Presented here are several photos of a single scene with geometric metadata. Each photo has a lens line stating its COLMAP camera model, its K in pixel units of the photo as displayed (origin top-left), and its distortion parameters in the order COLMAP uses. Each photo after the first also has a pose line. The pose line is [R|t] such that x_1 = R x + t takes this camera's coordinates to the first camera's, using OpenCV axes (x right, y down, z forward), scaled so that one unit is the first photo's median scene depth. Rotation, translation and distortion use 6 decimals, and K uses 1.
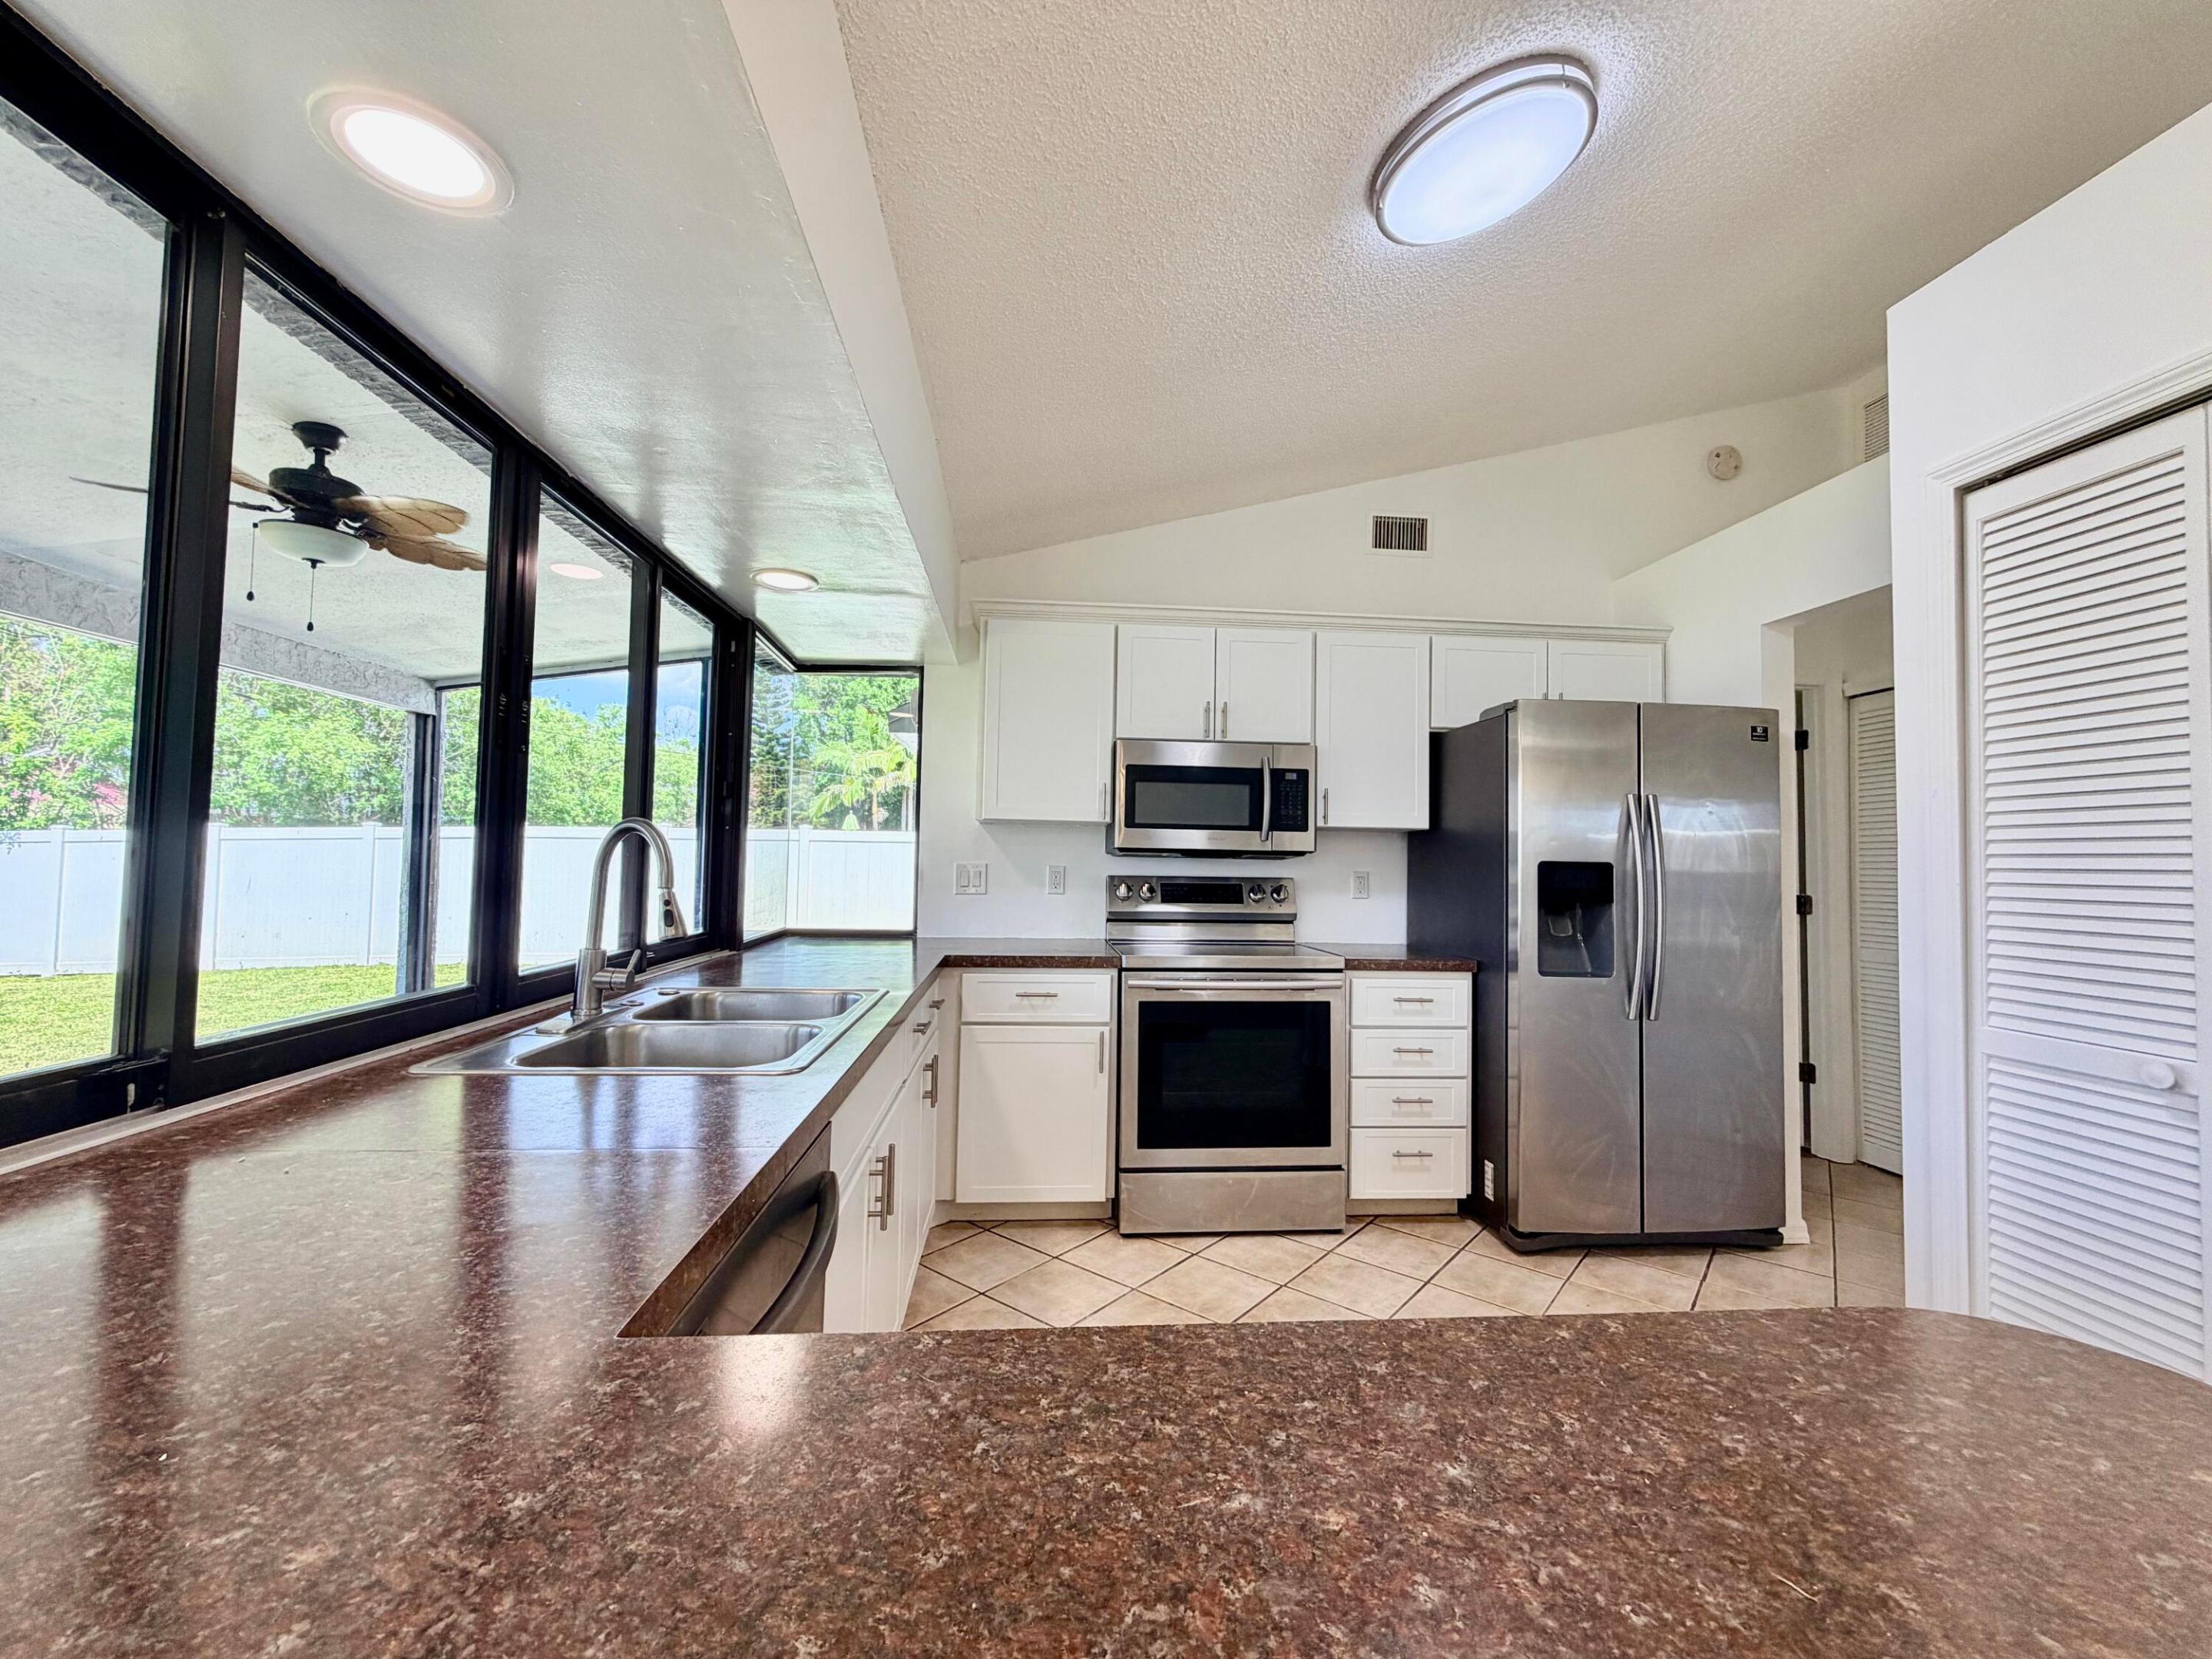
lens RADIAL K [[880.8, 0, 1091.8], [0, 880.8, 824.9], [0, 0, 1]] dist [-0.002573, 0.000959]
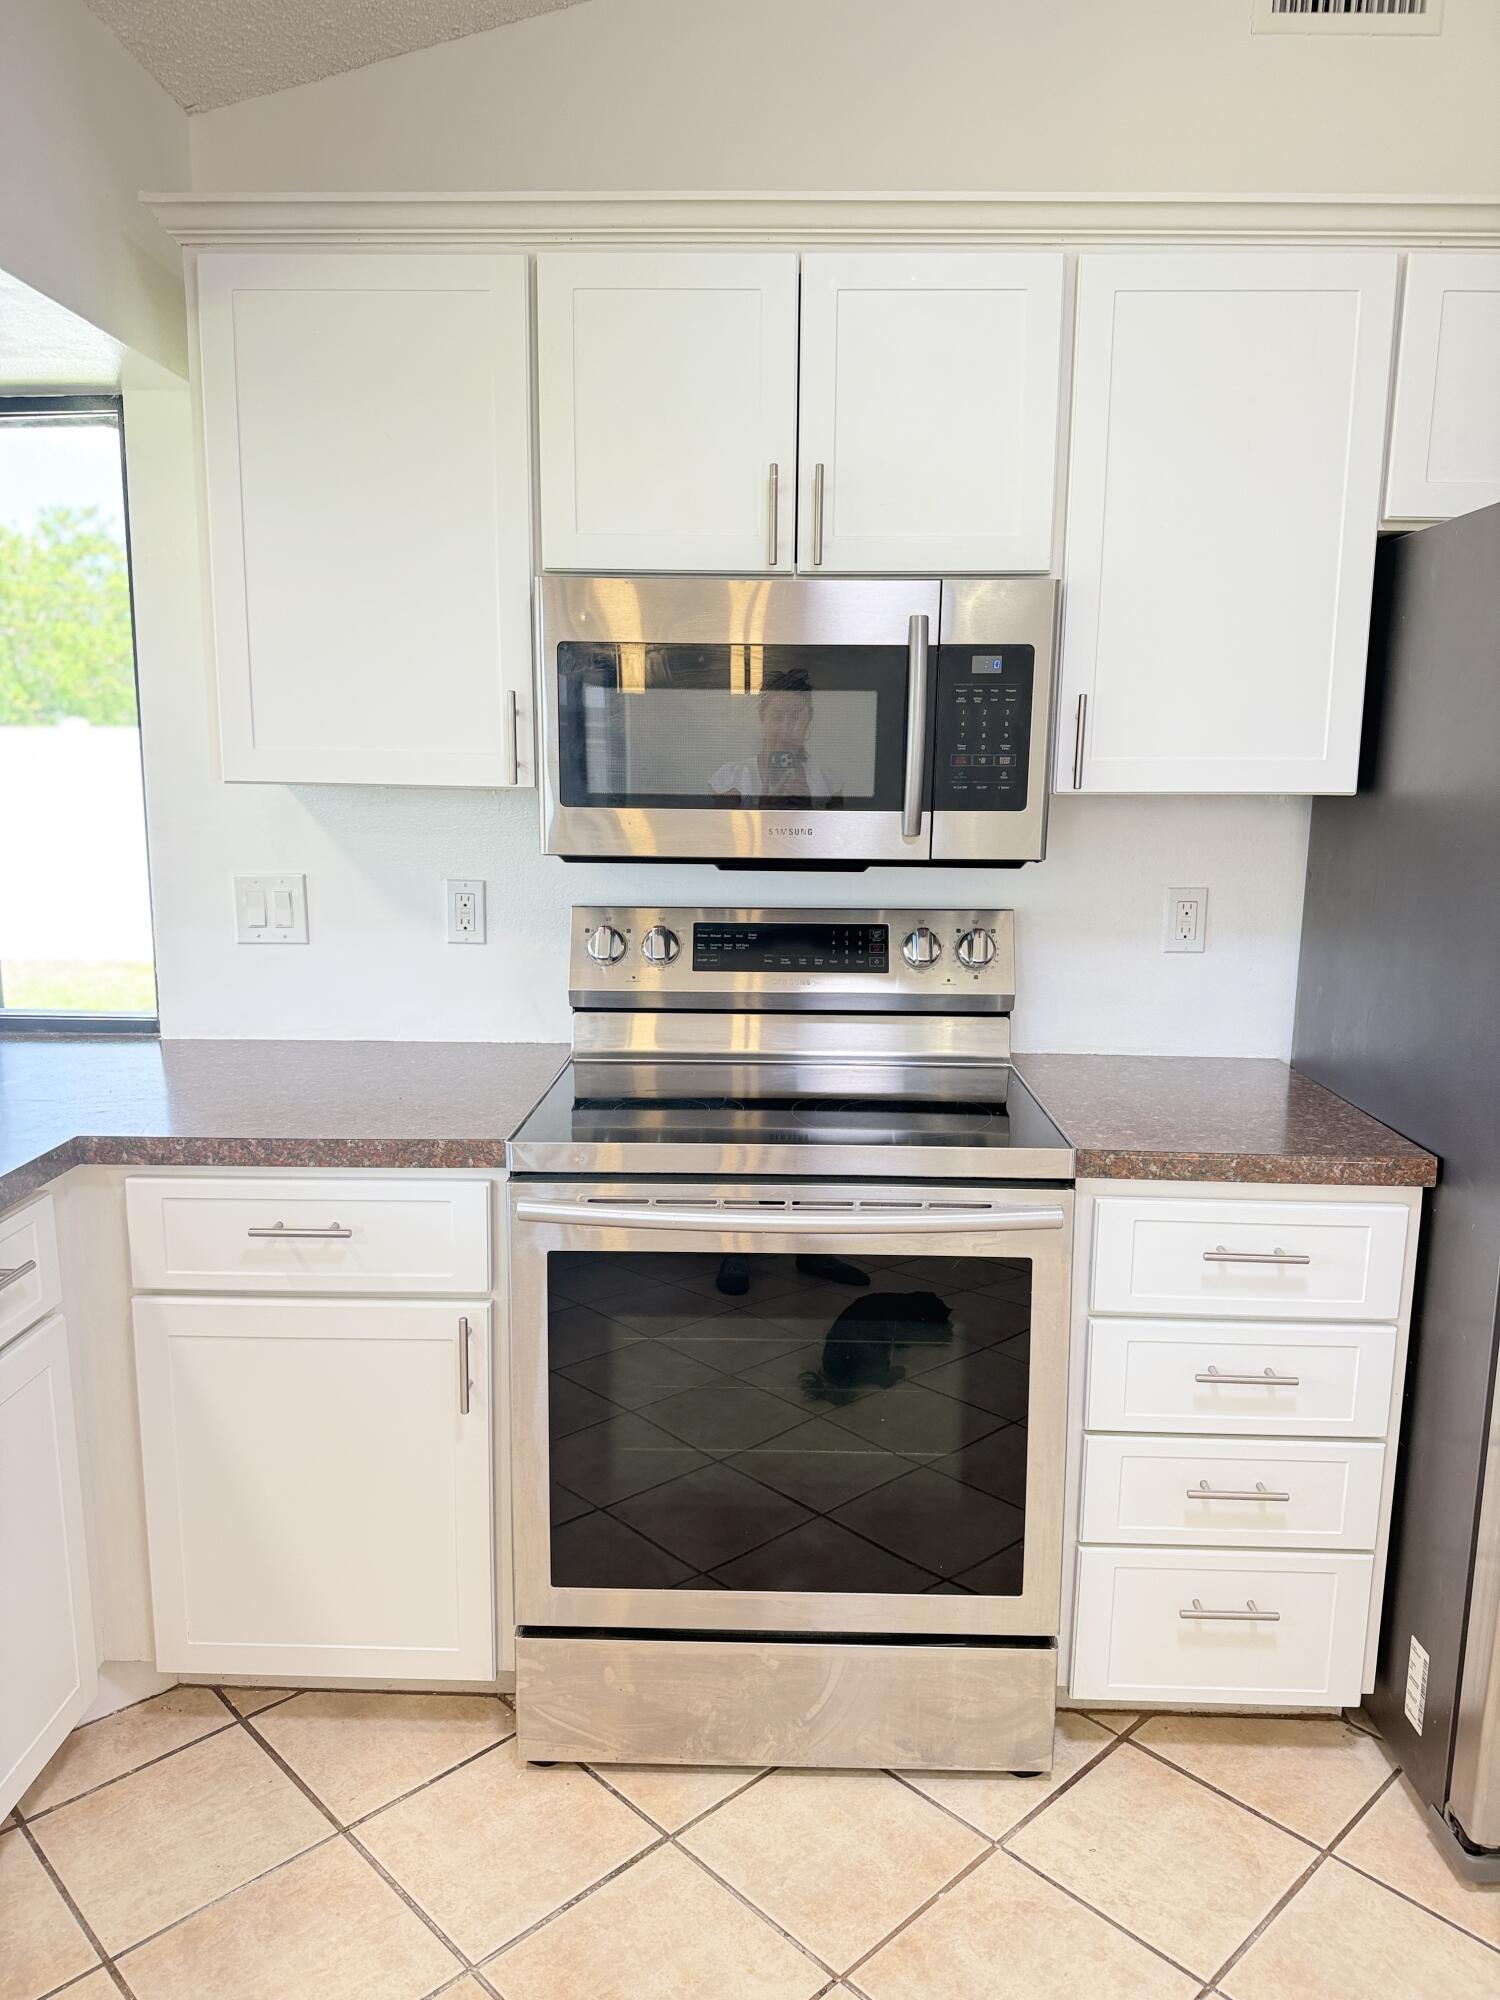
lens RADIAL K [[1403.3, 0, 750.2], [0, 1403.3, 996.4], [0, 0, 1]] dist [0.037936, -0.049393]
pose [[0.994793, 0.008893, -0.101527, 0.202294], [0.012359, 0.978308, 0.206788, -0.045056], [0.101164, -0.206966, 0.973104, 0.388067]]
